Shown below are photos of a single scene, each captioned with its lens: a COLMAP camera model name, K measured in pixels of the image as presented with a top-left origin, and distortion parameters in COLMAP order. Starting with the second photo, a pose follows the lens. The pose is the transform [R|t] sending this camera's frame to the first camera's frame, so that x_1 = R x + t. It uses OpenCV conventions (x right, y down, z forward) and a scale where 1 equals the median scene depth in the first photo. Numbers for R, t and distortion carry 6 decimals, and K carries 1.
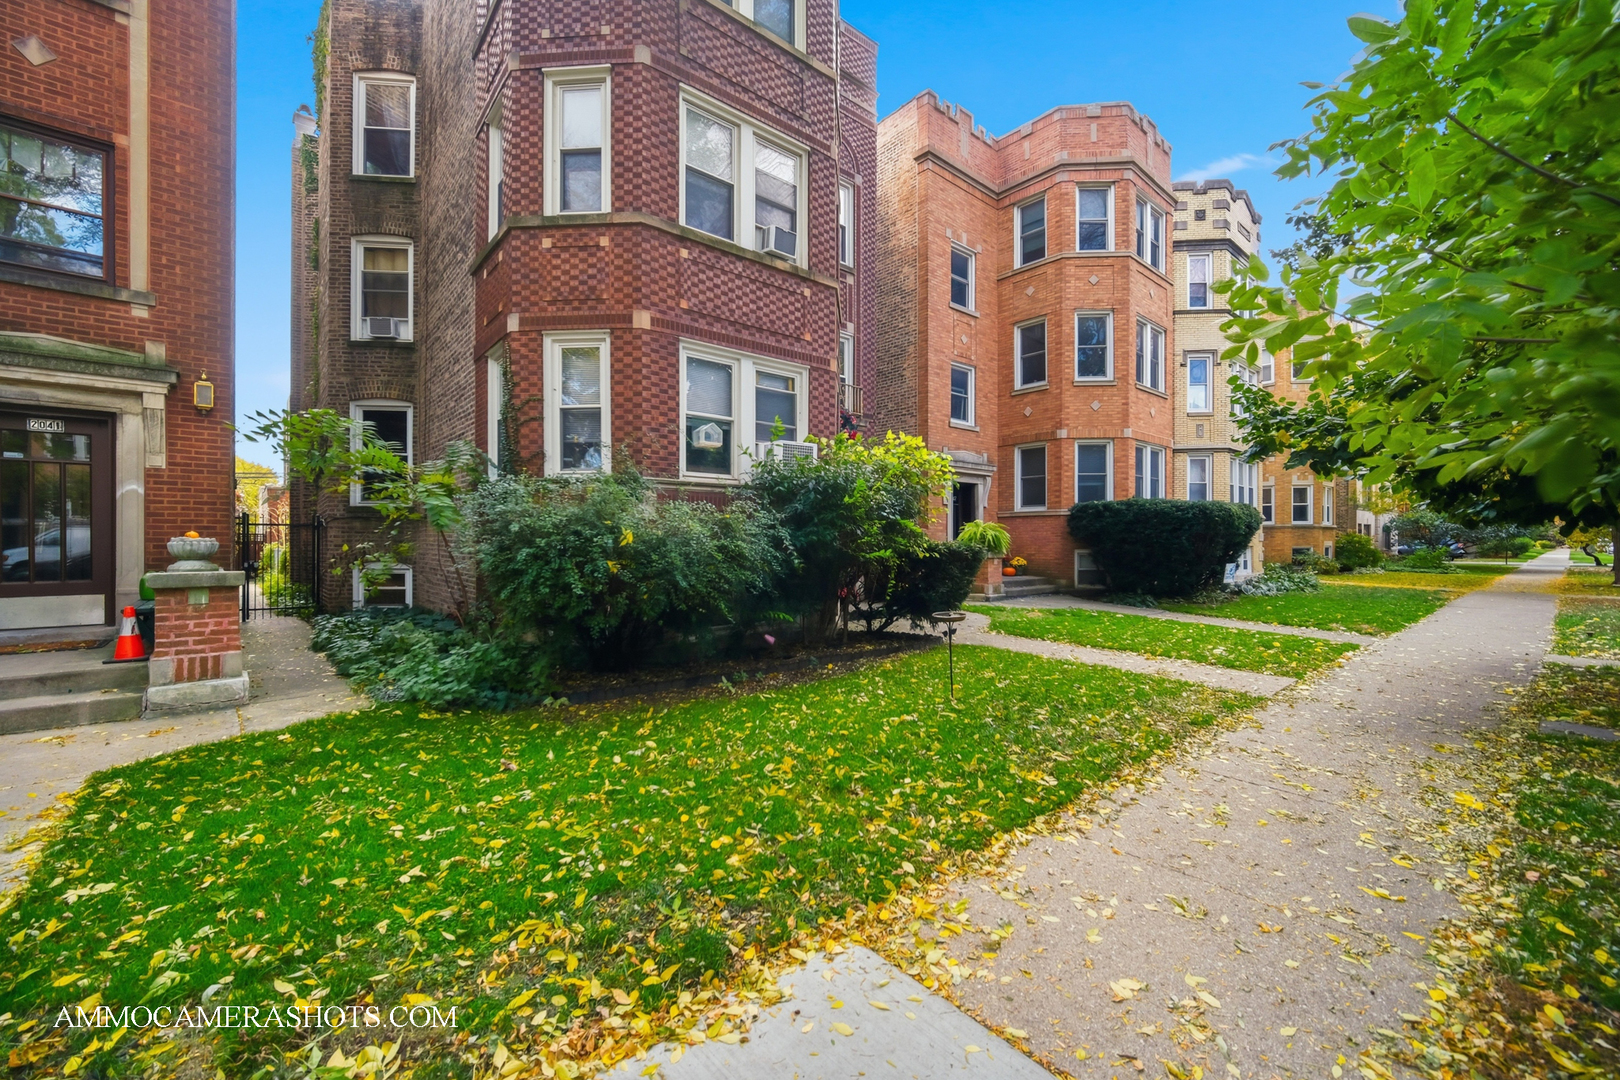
lens RADIAL K [[666.0, 0, 820.6], [0, 666.0, 544.8], [0, 0, 1]] dist [-0.002461, -0.000069]
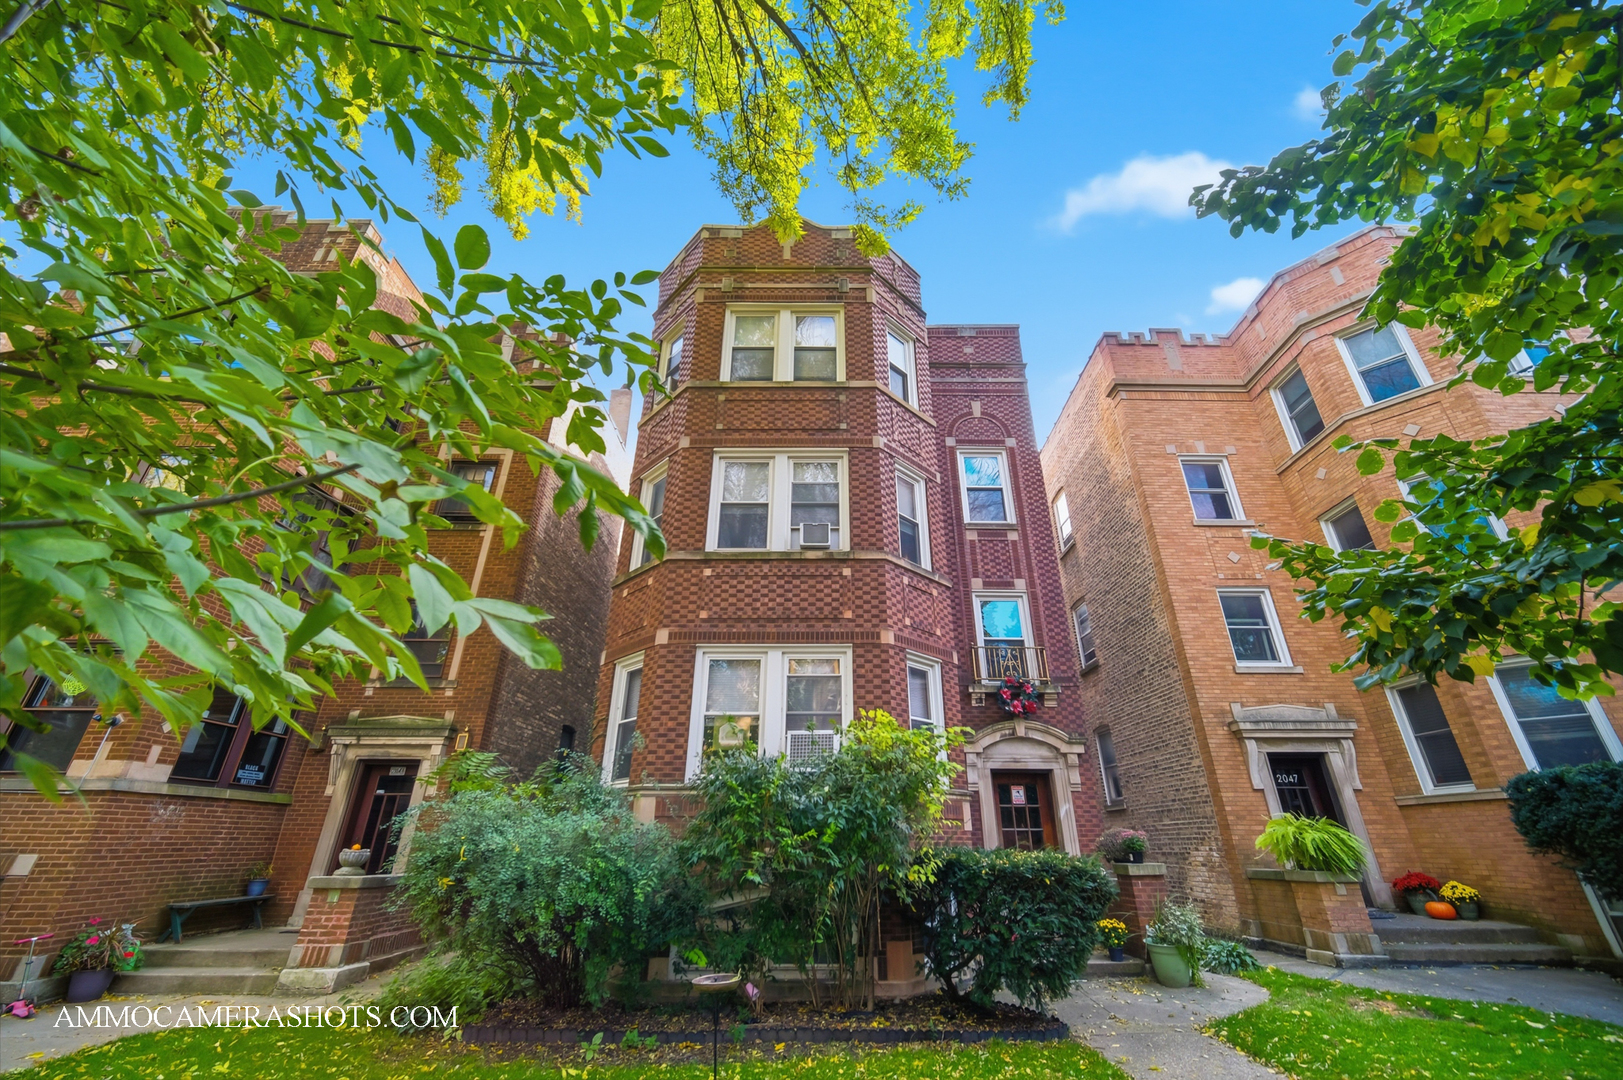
lens RADIAL K [[644.3, 0, 820.2], [0, 644.3, 529.9], [0, 0, 1]] dist [-0.002015, 0.000285]
pose [[0.754132, -0.288783, -0.589821, 0.573755], [-0.002773, 0.896720, -0.442589, -0.011437], [0.656716, 0.335407, 0.675445, 0.328033]]
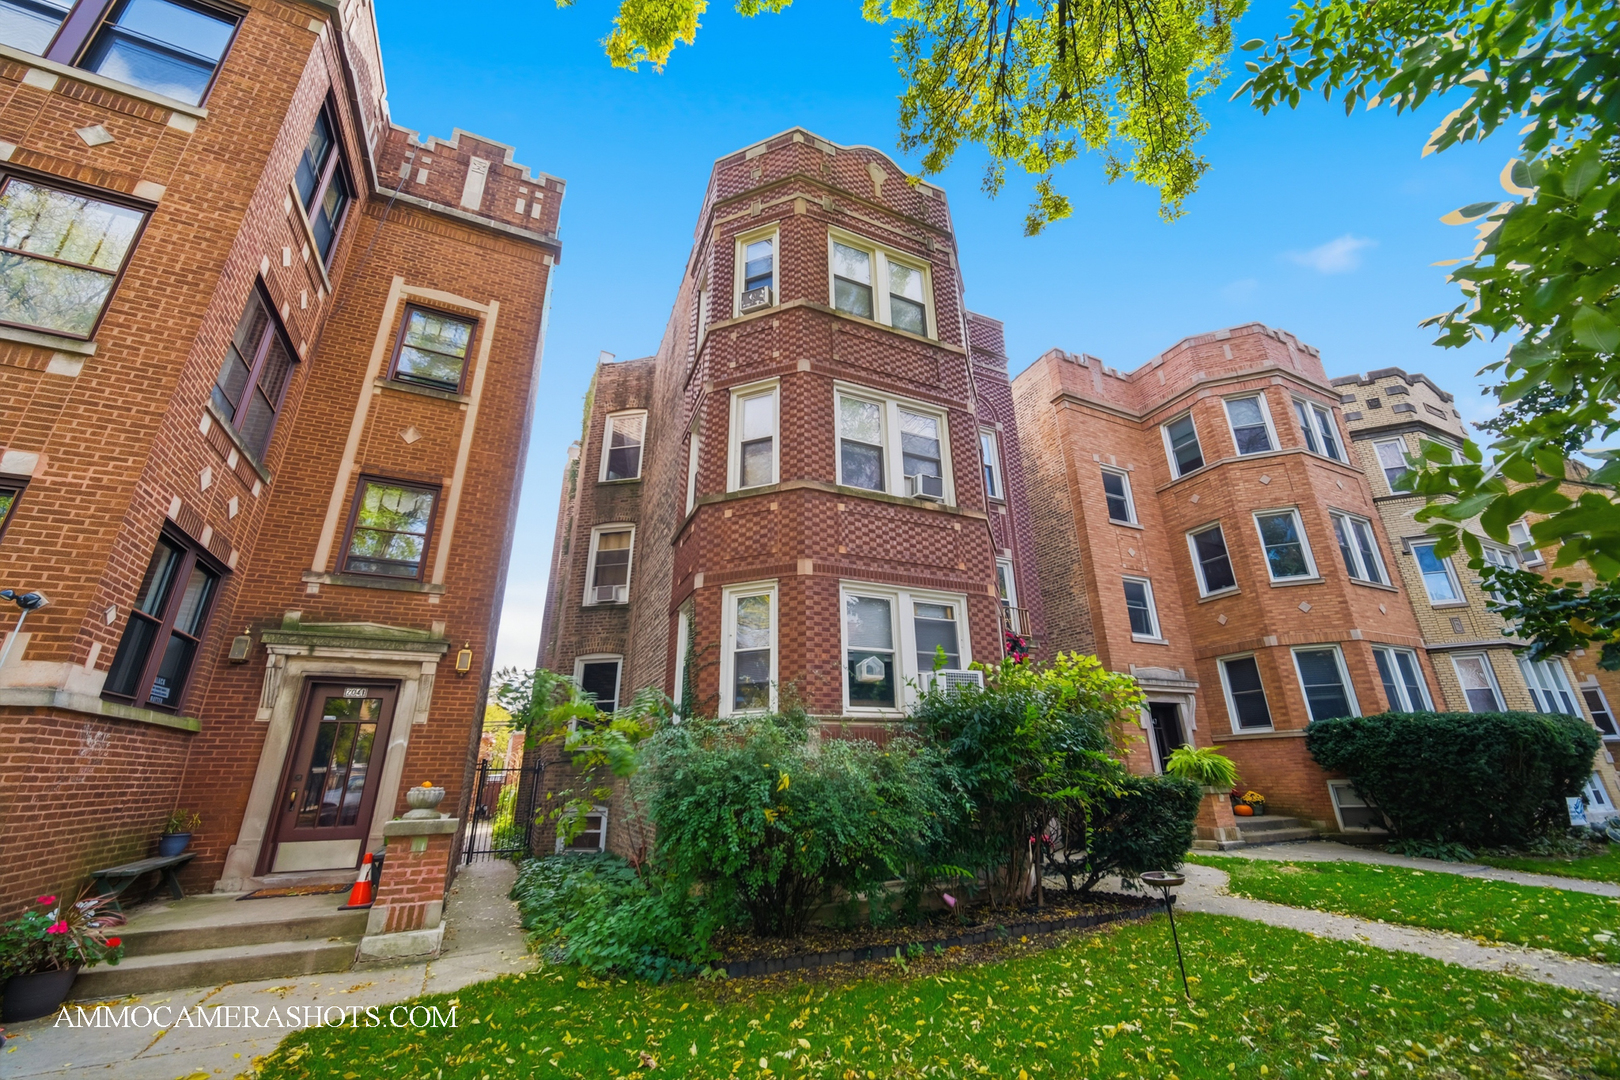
lens RADIAL K [[643.1, 0, 818.7], [0, 643.1, 529.9], [0, 0, 1]] dist [-0.002015, 0.000285]
pose [[0.961656, -0.113855, -0.249511, 0.023658], [0.016508, 0.932140, -0.361722, -0.008189], [0.273763, 0.343734, 0.898277, 0.023108]]
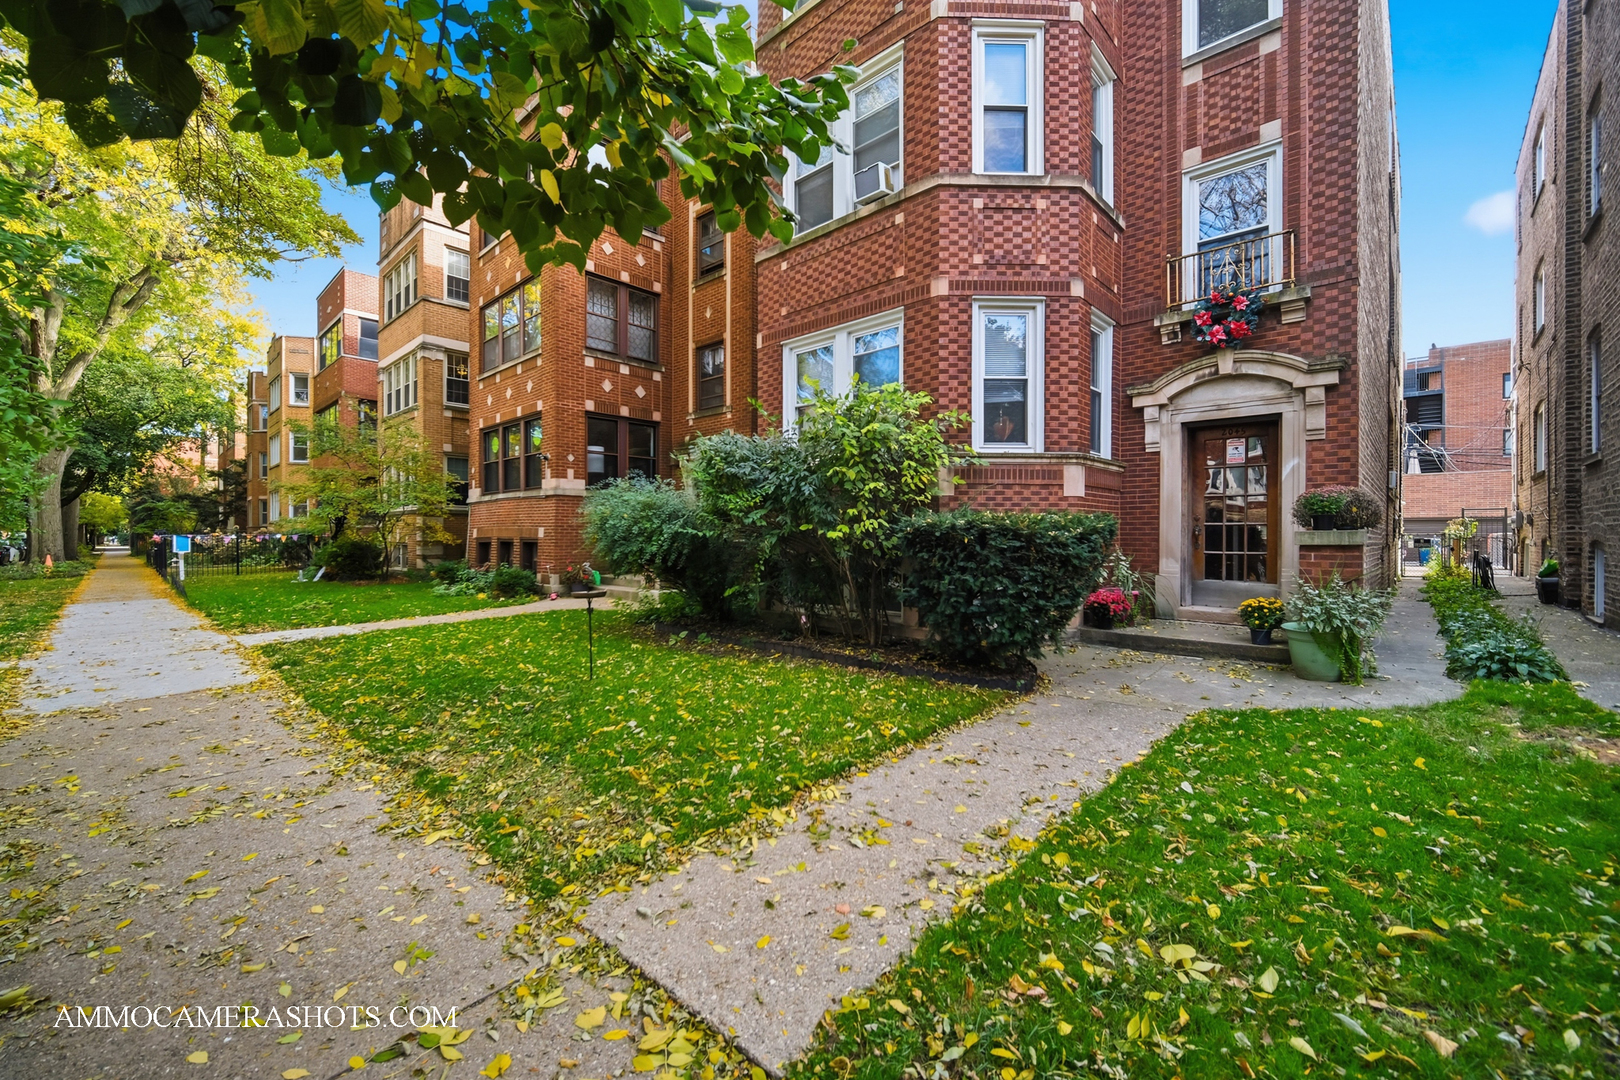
lens RADIAL K [[657.6, 0, 821.1], [0, 657.6, 538.5], [0, 0, 1]] dist [0.000354, -0.000285]
pose [[0.102261, 0.004041, -0.994749, 0.844555], [-0.004477, 0.999983, 0.003602, 0.017473], [0.994747, 0.004085, 0.102278, 0.882638]]
